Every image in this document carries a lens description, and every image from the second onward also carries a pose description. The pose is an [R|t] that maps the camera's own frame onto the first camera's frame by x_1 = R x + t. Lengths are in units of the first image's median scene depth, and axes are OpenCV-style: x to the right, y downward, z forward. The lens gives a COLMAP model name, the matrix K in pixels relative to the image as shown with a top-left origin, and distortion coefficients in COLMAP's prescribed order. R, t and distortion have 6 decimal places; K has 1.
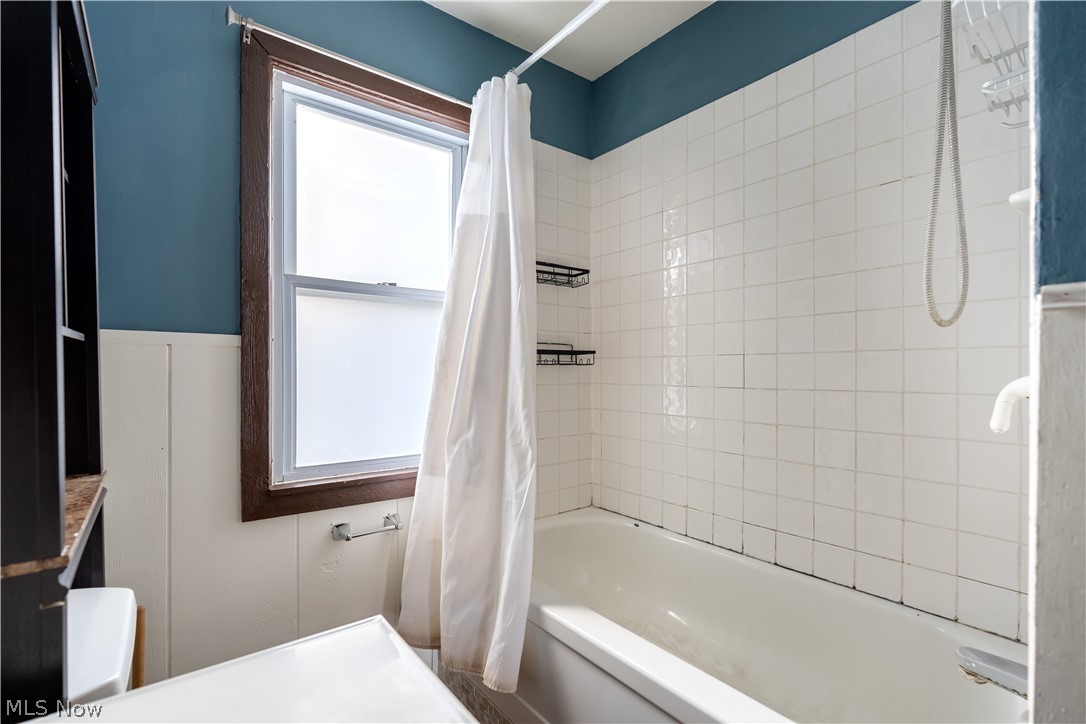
lens RADIAL K [[494.4, 0, 547.3], [0, 494.4, 369.2], [0, 0, 1]] dist [-0.006777, 0.002145]
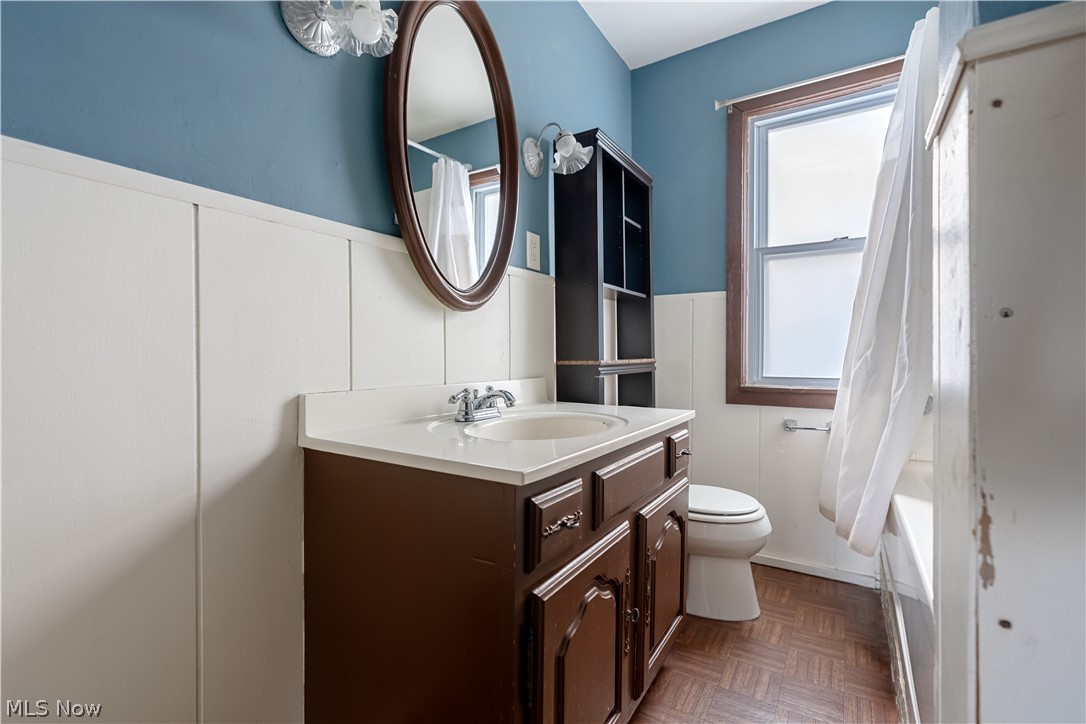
lens RADIAL K [[494.4, 0, 539.2], [0, 494.4, 362.1], [0, 0, 1]] dist [-0.006777, 0.002145]
pose [[0.317561, 0.001221, -0.948237, 0.713789], [-0.001571, 0.999998, 0.000762, 0.160969], [0.948237, 0.001247, 0.317562, -0.117604]]
